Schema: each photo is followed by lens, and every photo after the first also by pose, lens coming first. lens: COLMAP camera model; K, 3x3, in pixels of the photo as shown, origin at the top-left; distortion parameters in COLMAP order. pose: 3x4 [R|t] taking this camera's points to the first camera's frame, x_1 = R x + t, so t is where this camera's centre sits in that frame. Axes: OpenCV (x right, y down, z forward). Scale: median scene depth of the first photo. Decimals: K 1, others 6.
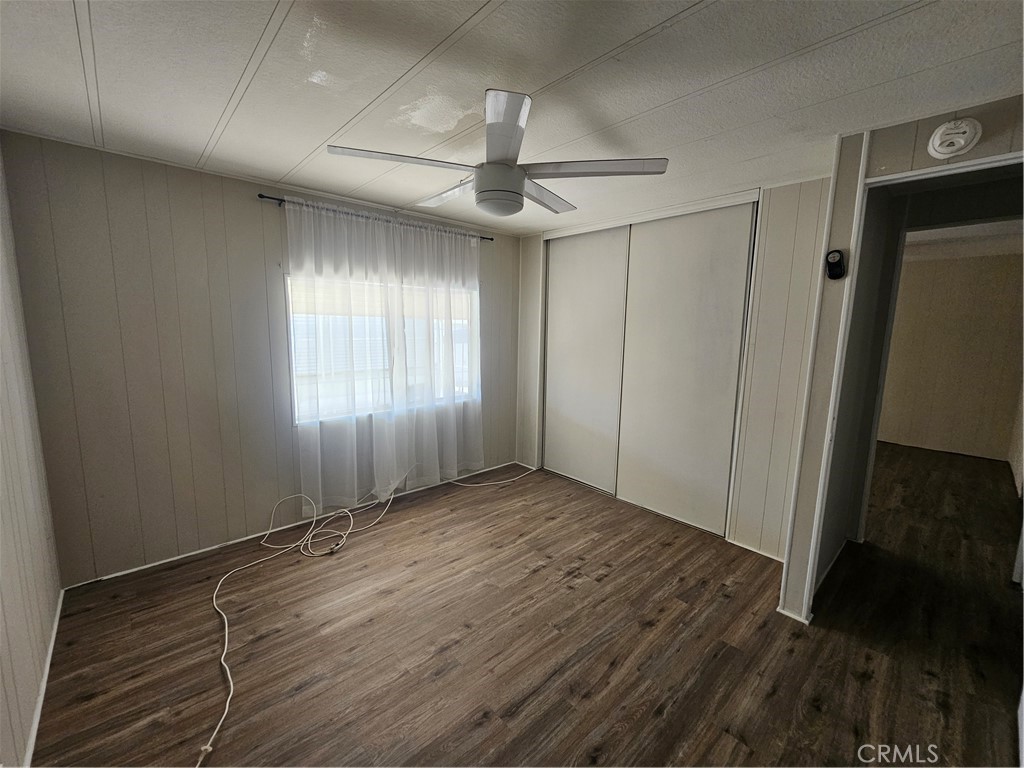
lens RADIAL K [[417.9, 0, 511.6], [0, 417.9, 387.2], [0, 0, 1]] dist [0.002039, -0.001955]
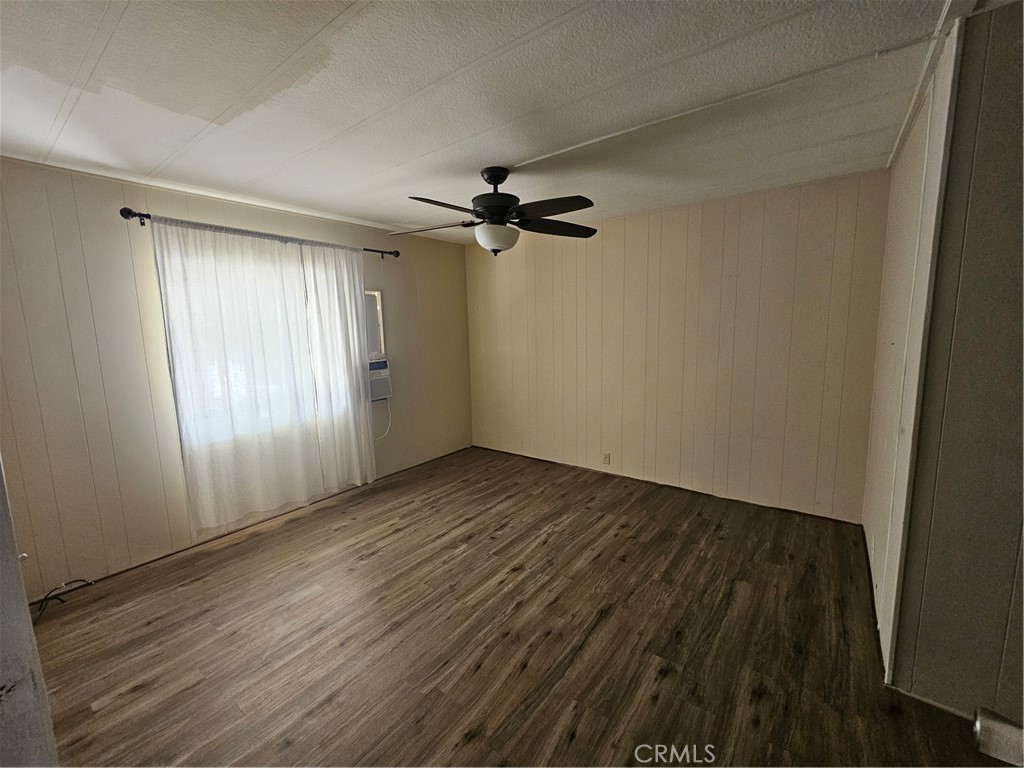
lens RADIAL K [[417.9, 0, 511.4], [0, 417.9, 383.7], [0, 0, 1]] dist [0.002039, -0.001955]
pose [[-0.982984, 0.029709, -0.181274, 0.428319], [-0.019841, 0.963891, 0.265558, -0.202676], [0.182618, 0.264636, -0.946899, 1.741046]]
